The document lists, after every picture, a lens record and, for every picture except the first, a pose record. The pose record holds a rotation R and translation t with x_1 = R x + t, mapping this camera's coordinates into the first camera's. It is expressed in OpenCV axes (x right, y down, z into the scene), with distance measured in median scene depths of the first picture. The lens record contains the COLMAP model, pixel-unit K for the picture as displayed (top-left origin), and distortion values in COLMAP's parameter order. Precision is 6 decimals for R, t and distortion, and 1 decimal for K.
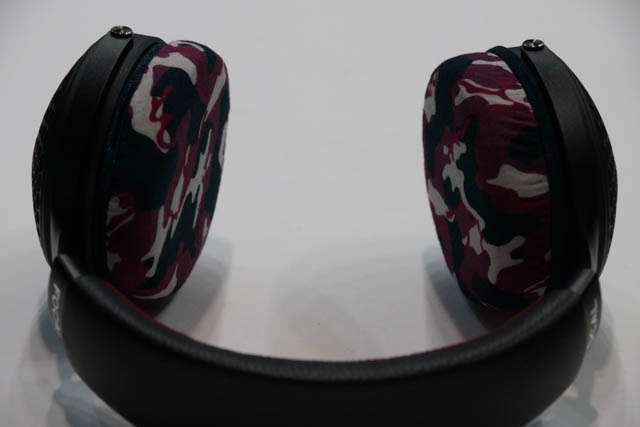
lens RADIAL K [[1948.0, 0, 320.0], [0, 1948.0, 213.5], [0, 0, 1]] dist [-0.077976, -0.499997]
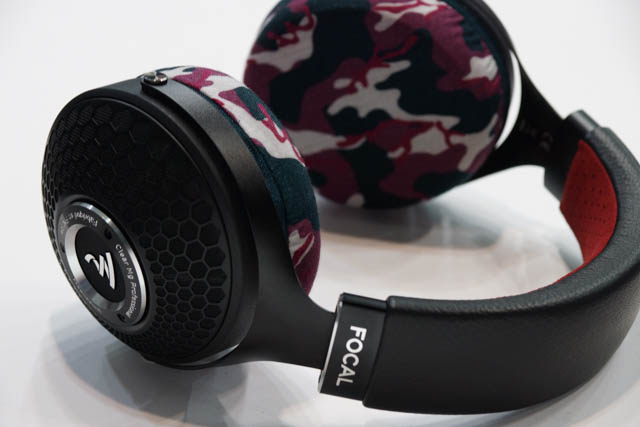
lens RADIAL K [[1897.2, 0, 320.0], [0, 1897.2, 213.5], [0, 0, 1]] dist [-0.176048, -0.875188]
pose [[0.506905, -0.397631, 0.764812, -0.781903], [0.361975, 0.903423, 0.229785, -0.217663], [-0.782318, 0.160364, 0.601882, 0.438807]]
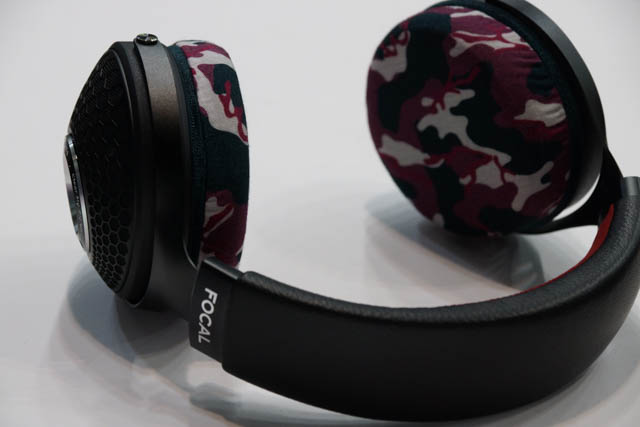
lens RADIAL K [[1948.0, 0, 320.0], [0, 1948.0, 213.5], [0, 0, 1]] dist [-0.077976, -0.499997]
pose [[0.883731, -0.195769, 0.425082, -0.484471], [0.192673, 0.979950, 0.050749, -0.040325], [-0.426494, 0.037054, 0.903731, 0.057247]]
